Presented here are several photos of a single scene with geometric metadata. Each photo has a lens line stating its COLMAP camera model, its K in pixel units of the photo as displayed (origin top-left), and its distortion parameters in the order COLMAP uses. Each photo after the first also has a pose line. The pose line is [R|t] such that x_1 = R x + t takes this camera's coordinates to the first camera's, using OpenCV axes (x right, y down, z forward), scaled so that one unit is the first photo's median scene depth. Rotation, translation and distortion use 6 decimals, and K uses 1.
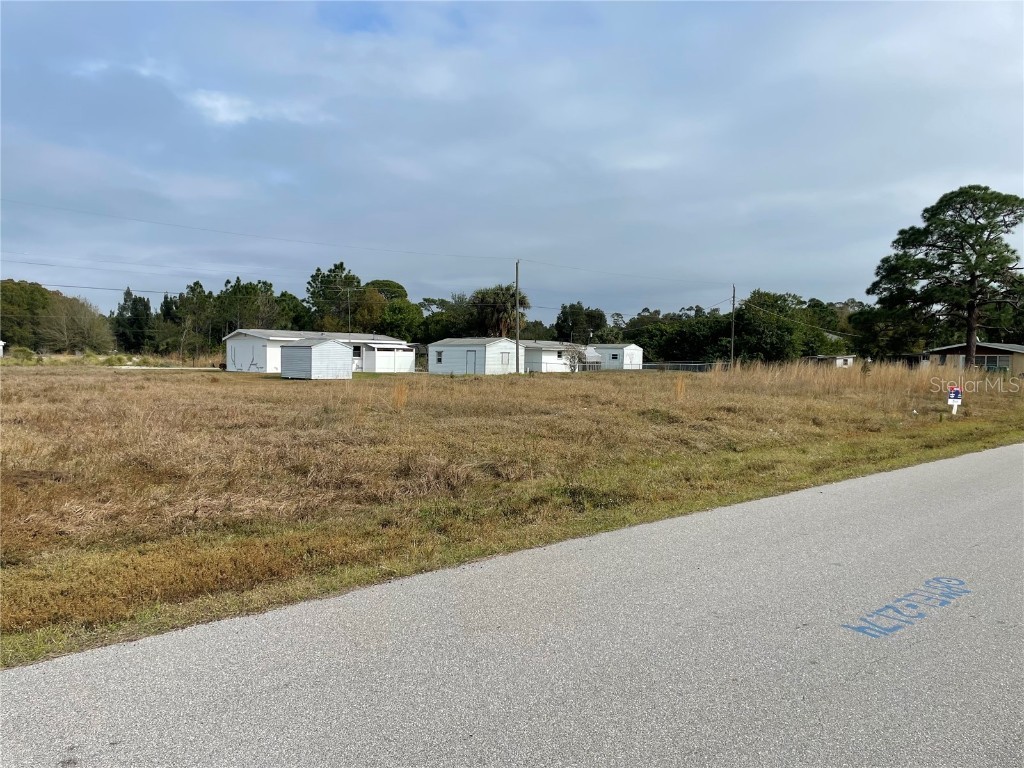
lens RADIAL K [[777.0, 0, 507.0], [0, 777.0, 382.1], [0, 0, 1]] dist [0.079473, -0.105599]
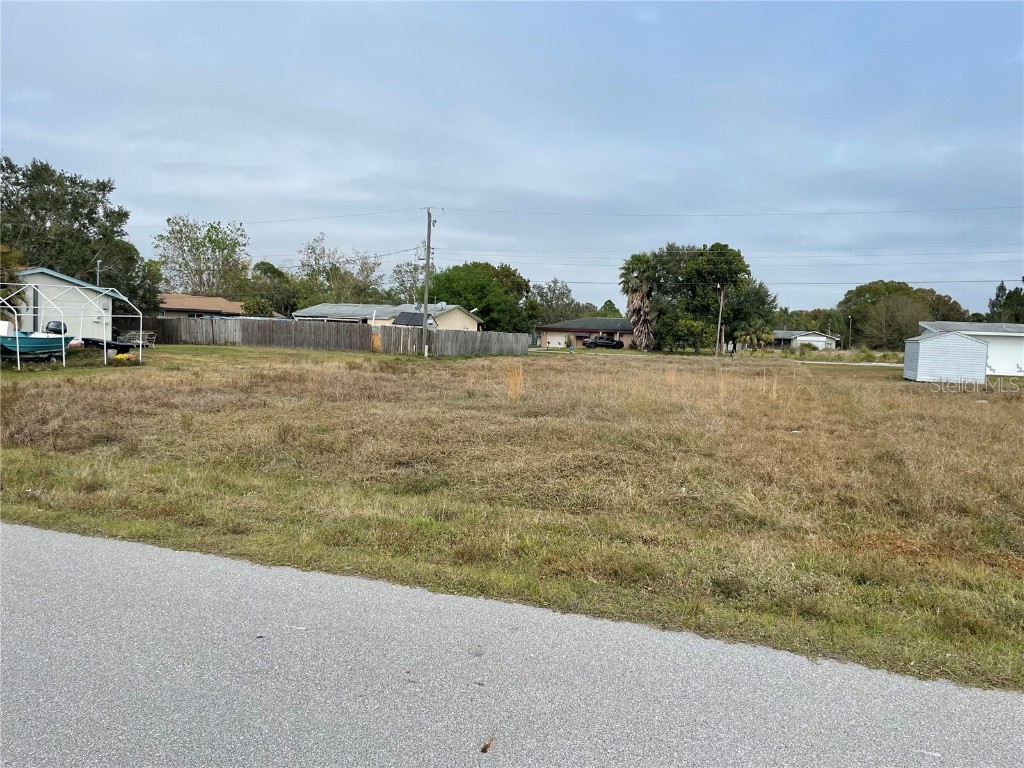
lens RADIAL K [[777.0, 0, 502.7], [0, 777.0, 365.9], [0, 0, 1]] dist [0.079473, -0.105599]
pose [[0.440941, 0.041174, -0.896591, 0.128439], [-0.060748, 0.998026, 0.015956, -0.003128], [0.895478, 0.047431, 0.442572, 0.120000]]
